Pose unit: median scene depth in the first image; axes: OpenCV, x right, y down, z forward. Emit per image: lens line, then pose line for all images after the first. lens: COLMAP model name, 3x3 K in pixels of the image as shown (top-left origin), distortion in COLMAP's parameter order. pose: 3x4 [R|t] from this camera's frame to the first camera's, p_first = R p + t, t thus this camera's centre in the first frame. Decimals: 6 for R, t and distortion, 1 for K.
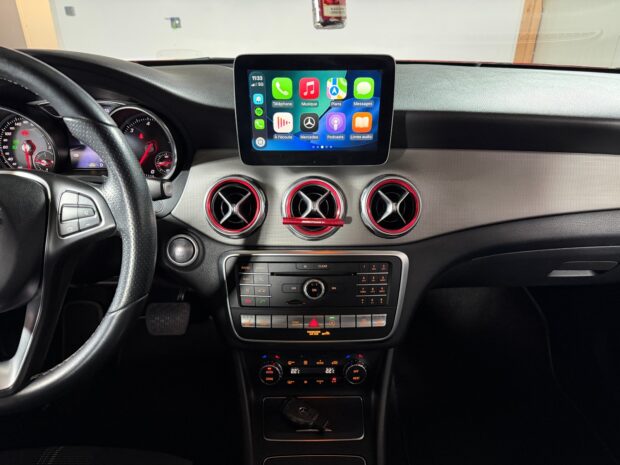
lens RADIAL K [[436.7, 0, 305.7], [0, 436.7, 234.0], [0, 0, 1]] dist [0.124566, -0.172017]
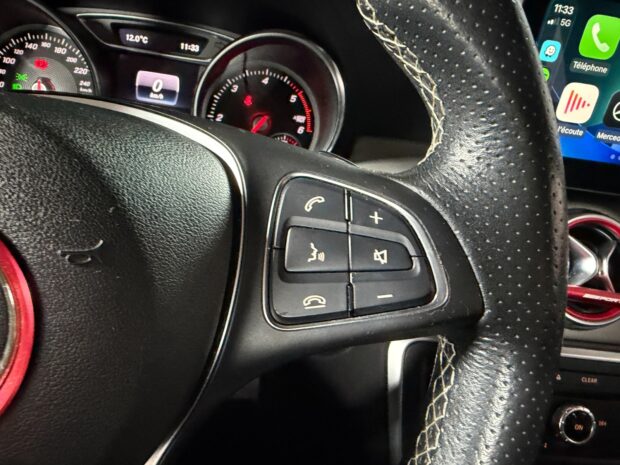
lens RADIAL K [[449.7, 0, 267.4], [0, 449.7, 230.9], [0, 0, 1]] dist [0.005725, 0.002057]
pose [[0.988872, 0.126563, 0.078190, -0.409922], [-0.122194, 0.990789, -0.058368, -0.025844], [-0.084857, 0.048164, 0.995228, 0.475669]]
